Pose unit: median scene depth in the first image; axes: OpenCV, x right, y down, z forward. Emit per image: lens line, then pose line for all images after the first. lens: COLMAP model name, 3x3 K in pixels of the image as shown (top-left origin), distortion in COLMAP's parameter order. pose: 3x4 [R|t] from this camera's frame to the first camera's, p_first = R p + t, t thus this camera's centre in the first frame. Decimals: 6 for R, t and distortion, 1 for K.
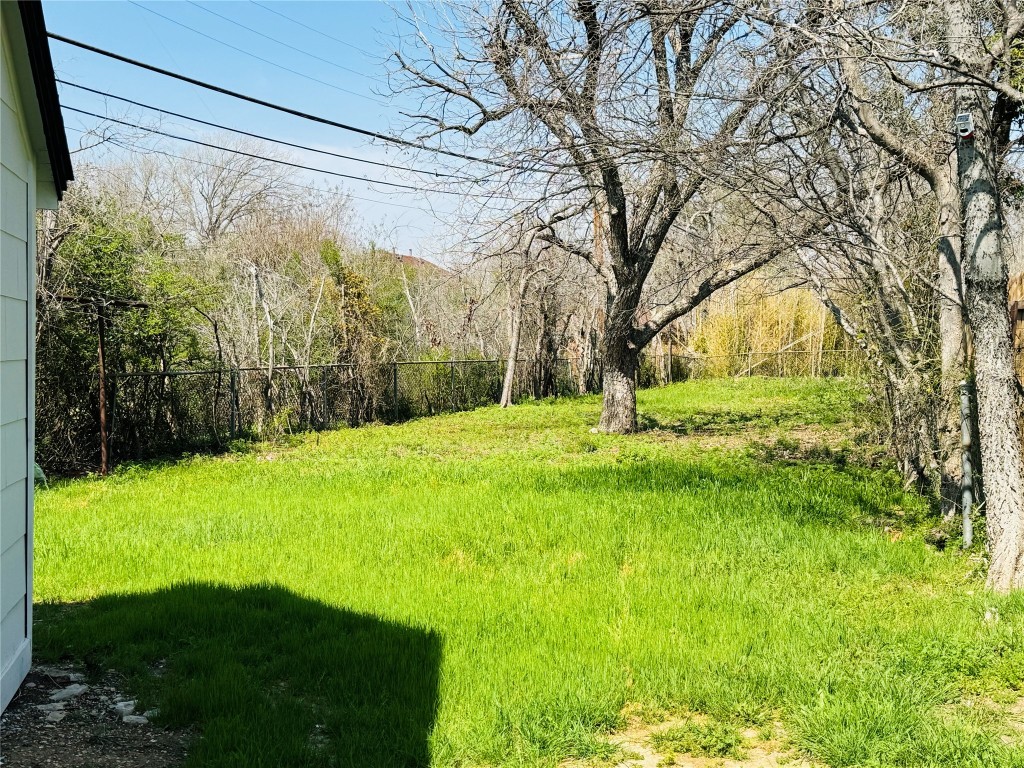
lens RADIAL K [[1364.4, 0, 512.0], [0, 1364.4, 384.0], [0, 0, 1]] dist [0.145133, 0.012068]
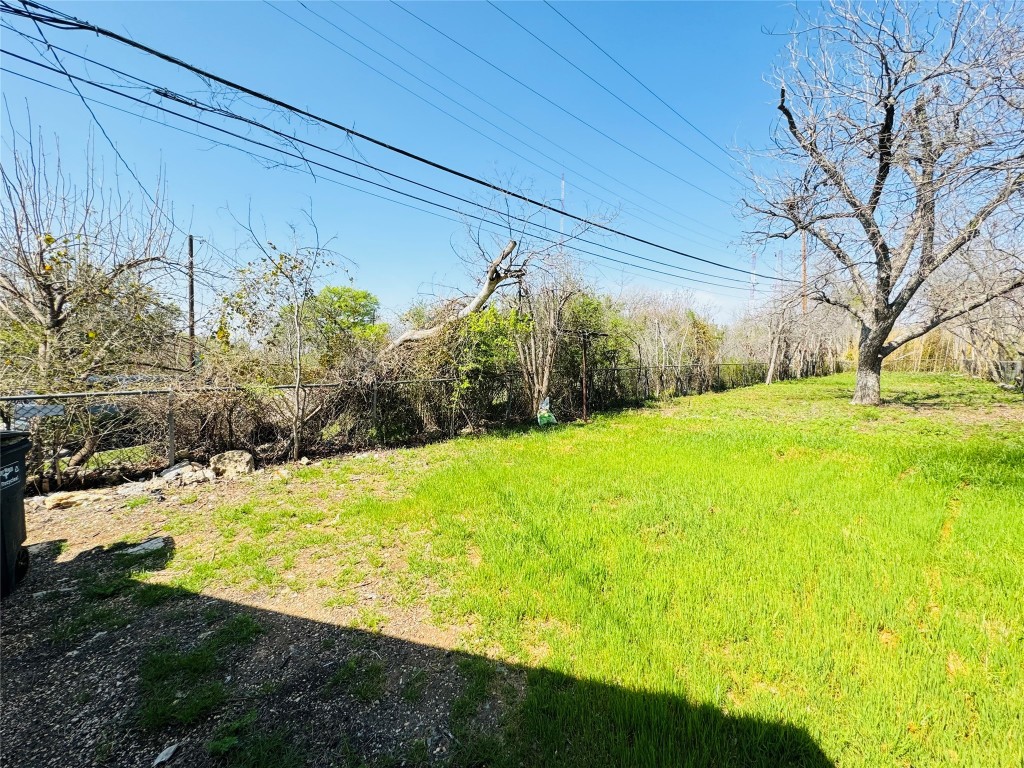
lens RADIAL K [[408.5, 0, 512.0], [0, 408.5, 384.0], [0, 0, 1]] dist [-0.001254, 0.000152]
pose [[0.882870, 0.029813, -0.468670, -0.084680], [-0.013082, 0.999157, 0.038915, -0.006223], [0.469435, -0.028226, 0.882516, 0.322738]]
